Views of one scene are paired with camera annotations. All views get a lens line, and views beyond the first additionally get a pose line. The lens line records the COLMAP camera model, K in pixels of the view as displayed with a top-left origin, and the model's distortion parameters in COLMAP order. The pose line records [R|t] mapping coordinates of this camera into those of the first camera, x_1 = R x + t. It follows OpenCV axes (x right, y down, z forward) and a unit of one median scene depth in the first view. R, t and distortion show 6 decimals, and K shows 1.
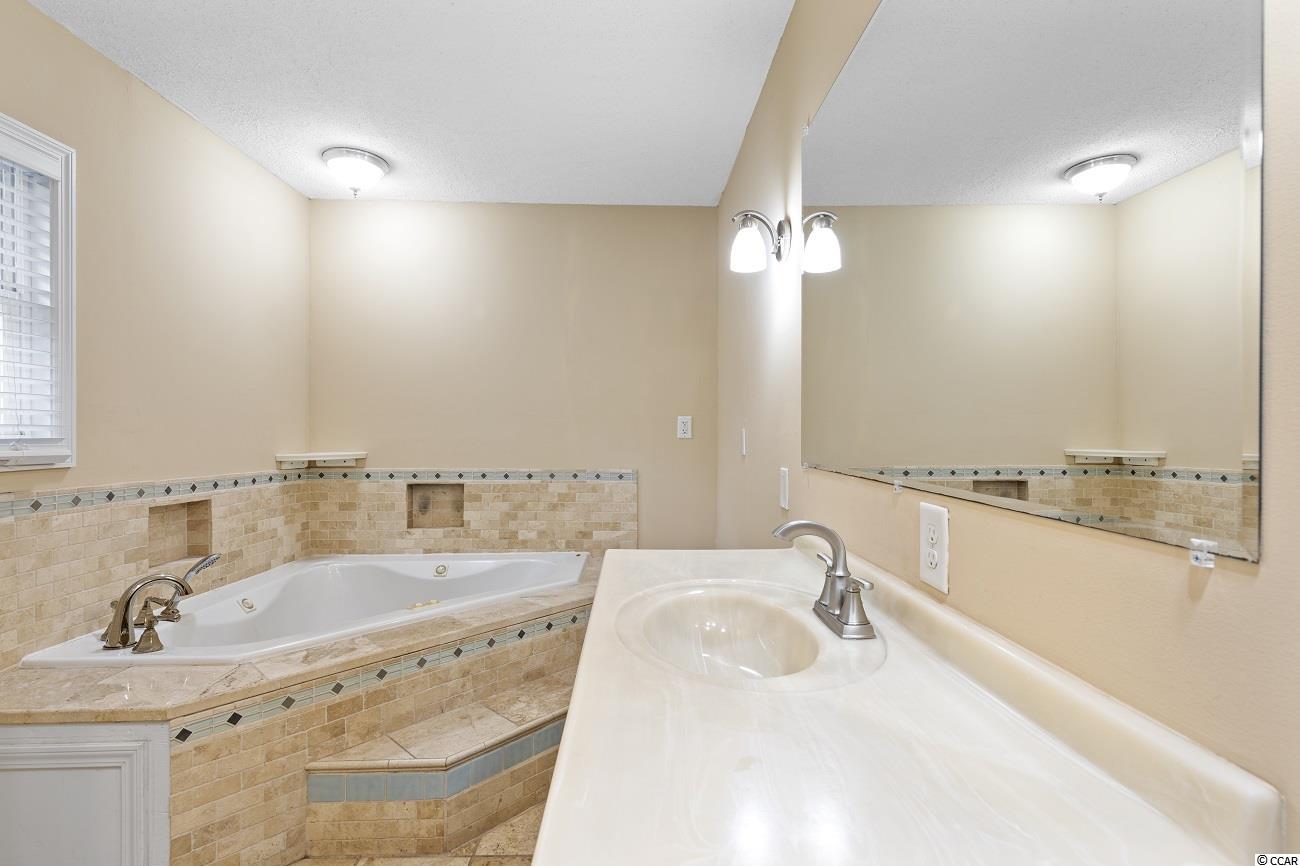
lens RADIAL K [[586.8, 0, 647.6], [0, 586.8, 437.6], [0, 0, 1]] dist [0.012014, -0.004520]
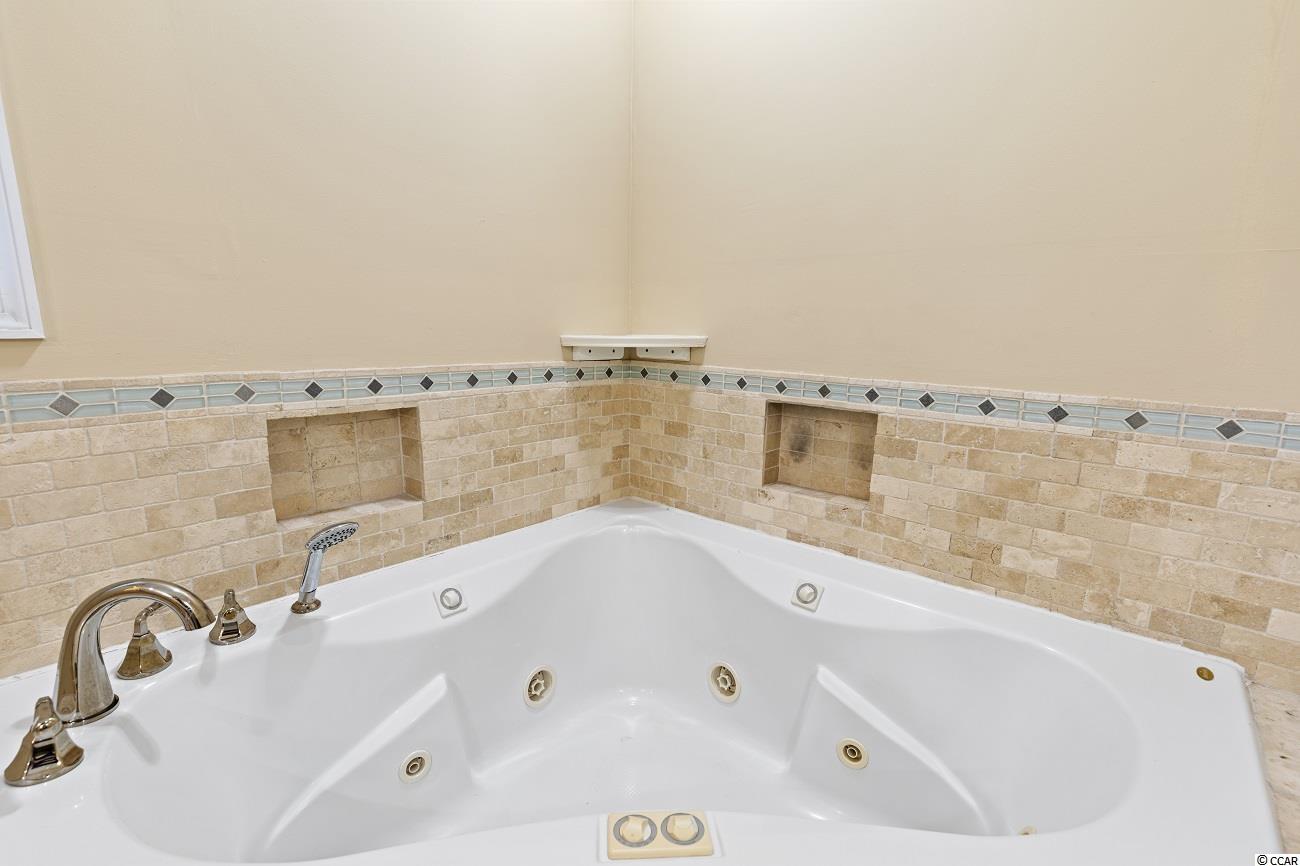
lens RADIAL K [[586.8, 0, 643.5], [0, 586.8, 435.7], [0, 0, 1]] dist [0.012014, -0.004520]
pose [[0.733769, 0.140788, -0.664652, -0.144210], [-0.020513, 0.982438, 0.185456, 0.015587], [0.679089, -0.122448, 0.723771, 0.554129]]
